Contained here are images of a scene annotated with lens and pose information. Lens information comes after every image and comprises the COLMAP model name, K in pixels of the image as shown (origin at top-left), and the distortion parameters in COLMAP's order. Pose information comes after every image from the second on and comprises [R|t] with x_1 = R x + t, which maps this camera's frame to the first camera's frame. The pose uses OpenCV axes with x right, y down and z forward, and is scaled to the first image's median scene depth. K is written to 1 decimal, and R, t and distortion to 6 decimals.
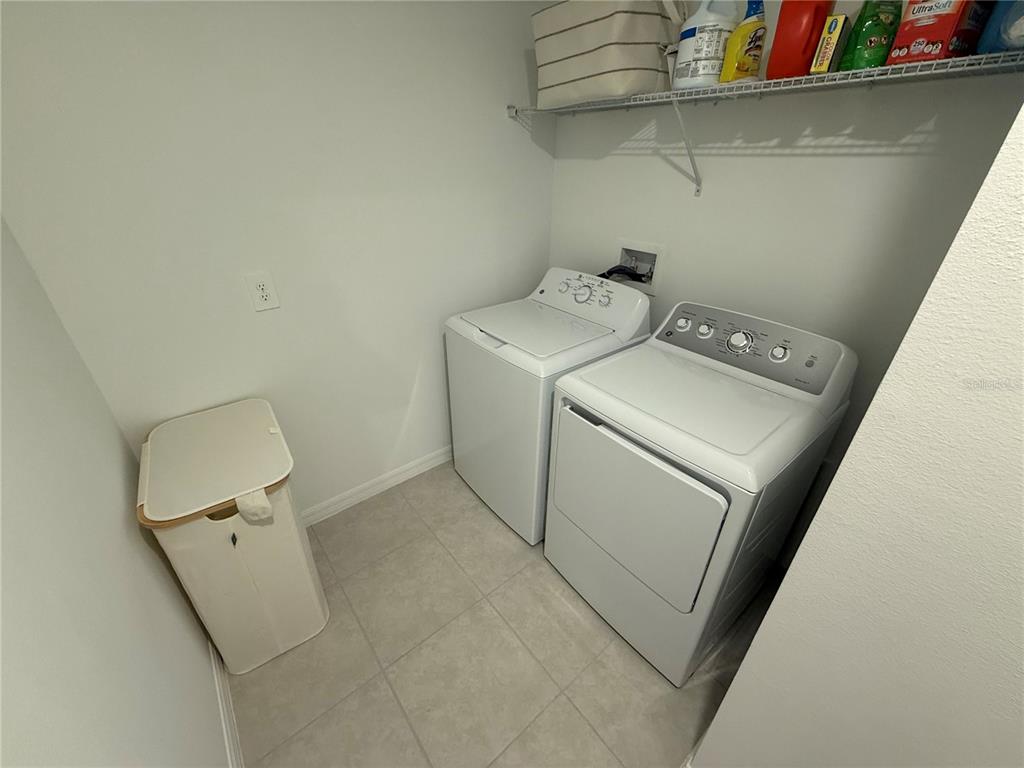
lens RADIAL K [[414.0, 0, 512.3], [0, 414.0, 382.9], [0, 0, 1]] dist [-0.000332, -0.000050]
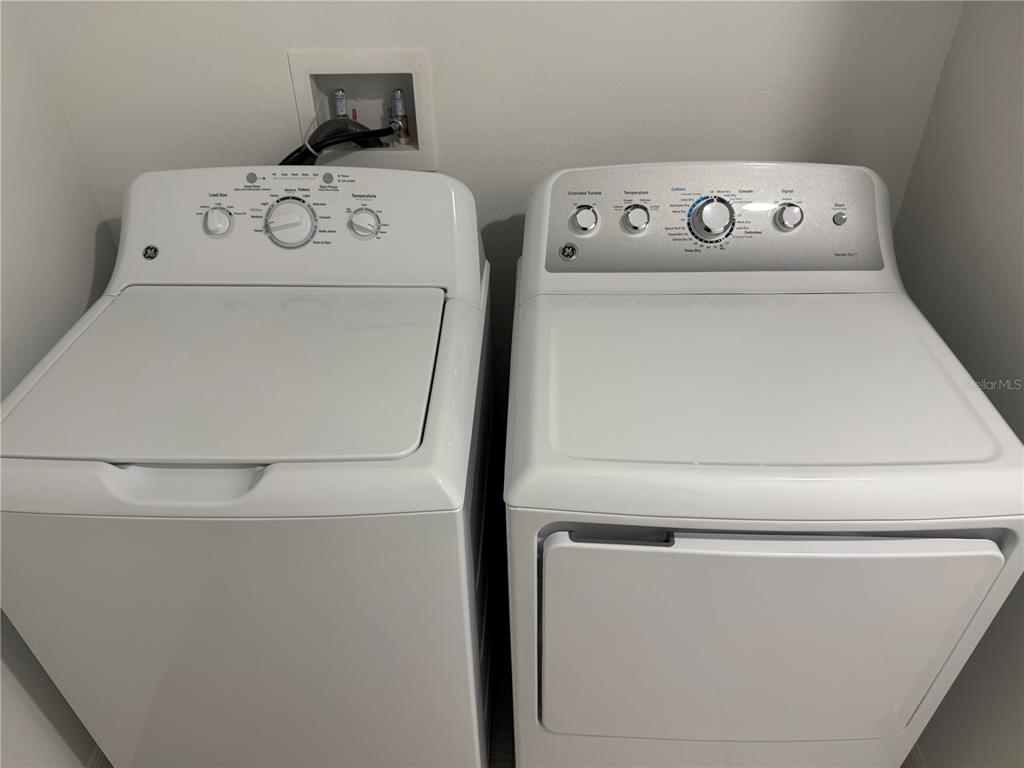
lens RADIAL K [[725.2, 0, 512.8], [0, 725.2, 386.0], [0, 0, 1]] dist [0.031972, -0.029702]
pose [[0.643749, -0.473015, 0.601535, -0.169505], [0.381571, 0.879798, 0.283478, -0.200864], [-0.663318, 0.047040, 0.746857, 0.396821]]
